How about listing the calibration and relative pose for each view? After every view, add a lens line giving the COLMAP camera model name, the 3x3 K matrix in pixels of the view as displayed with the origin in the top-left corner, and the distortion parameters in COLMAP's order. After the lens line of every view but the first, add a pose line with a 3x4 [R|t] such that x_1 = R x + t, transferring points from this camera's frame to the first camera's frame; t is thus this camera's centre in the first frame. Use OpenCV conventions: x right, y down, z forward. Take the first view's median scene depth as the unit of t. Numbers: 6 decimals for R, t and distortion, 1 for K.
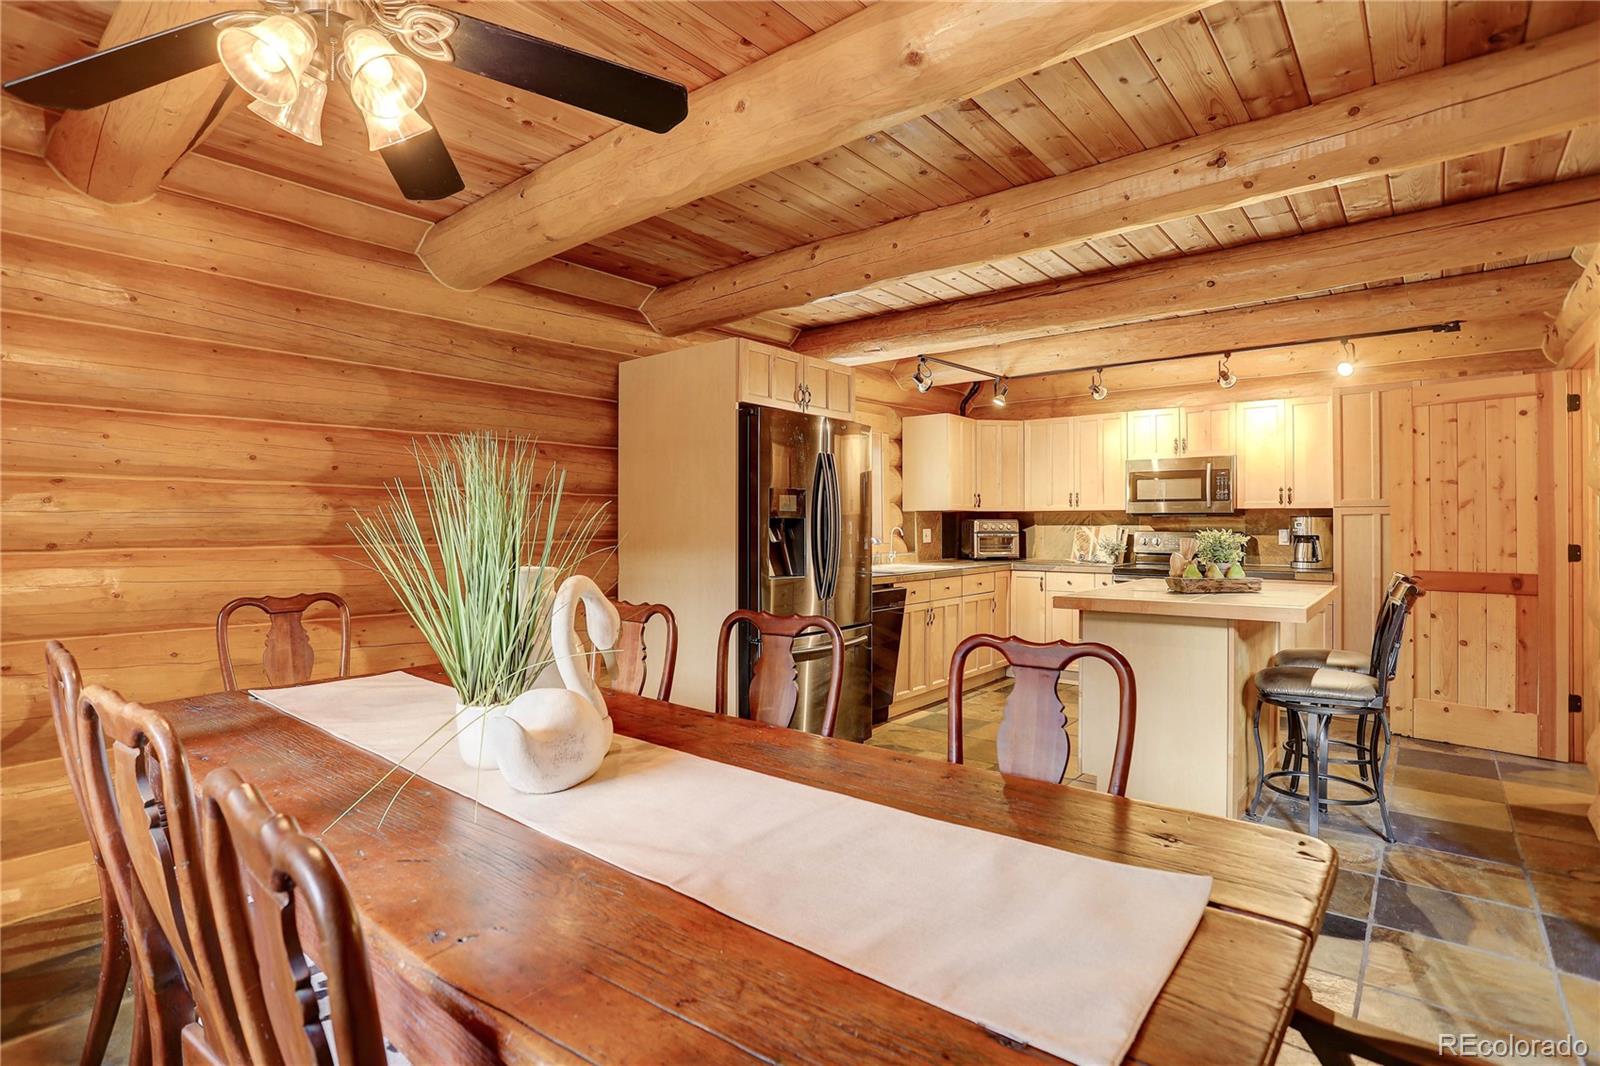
lens RADIAL K [[800.6, 0, 801.0], [0, 800.6, 527.0], [0, 0, 1]] dist [-0.025710, 0.007046]
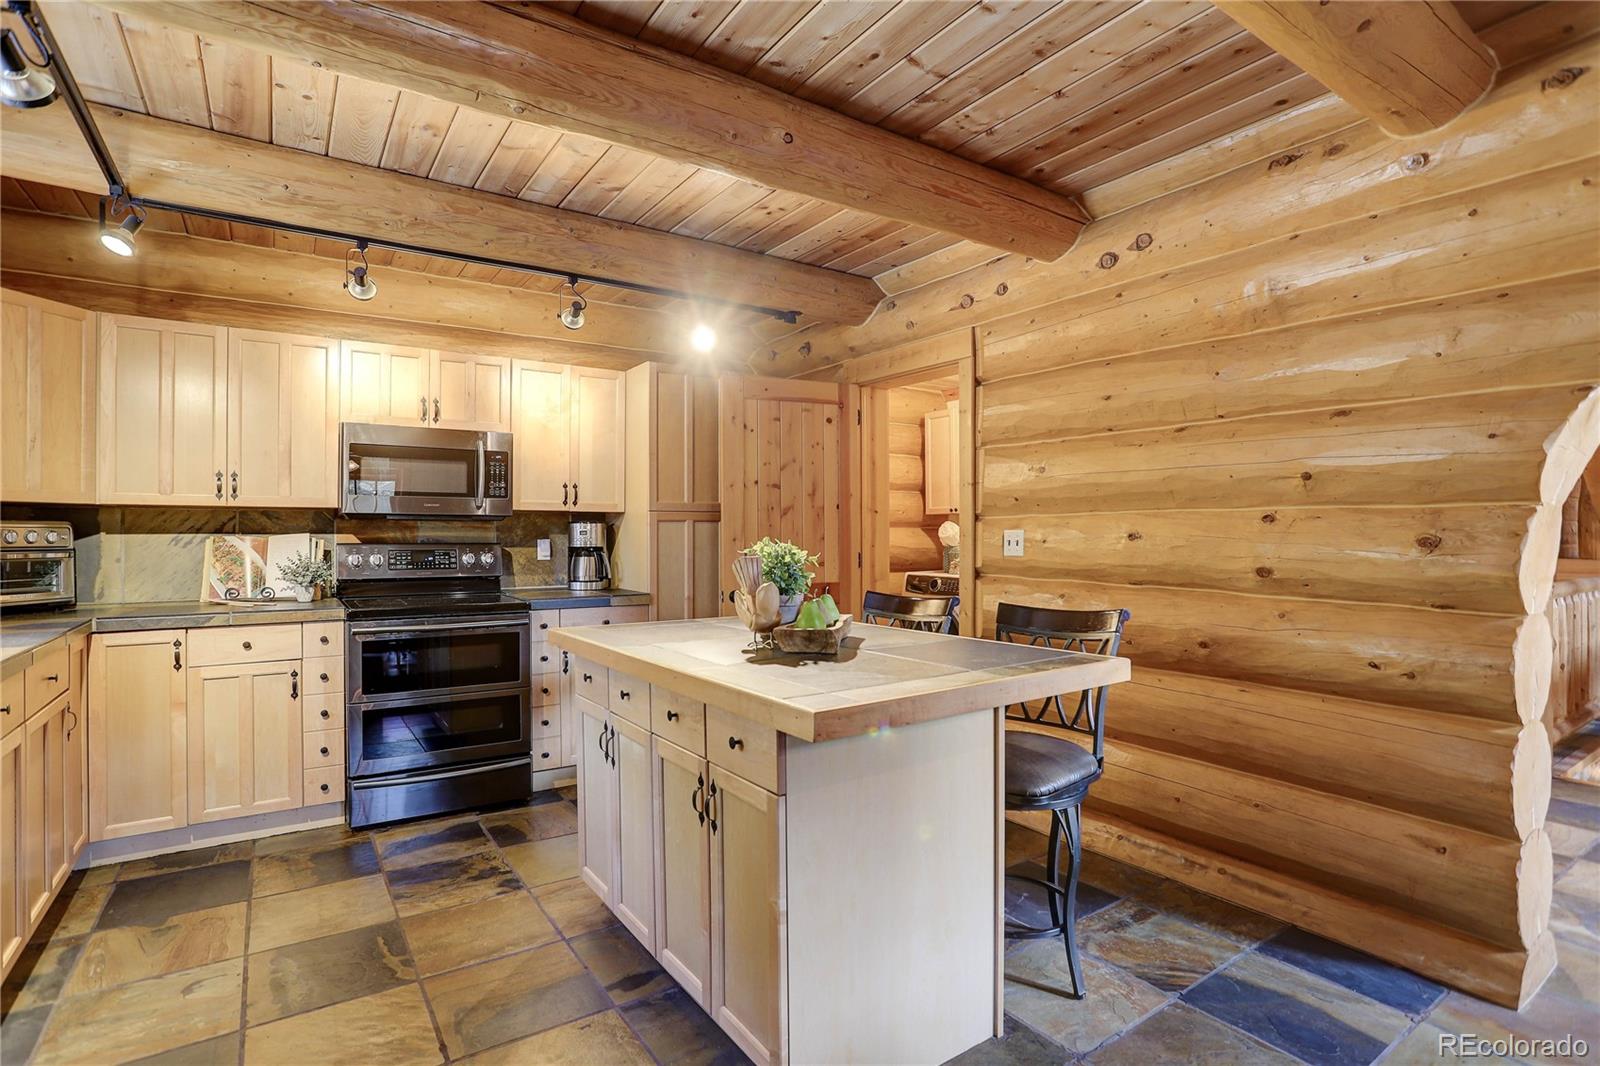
lens RADIAL K [[800.6, 0, 797.0], [0, 800.6, 532.6], [0, 0, 1]] dist [-0.025710, 0.007046]
pose [[0.289702, 0.001410, 0.957116, -0.050440], [0.003418, 0.999991, -0.002508, -0.000567], [-0.957111, 0.003998, 0.289695, 0.572061]]
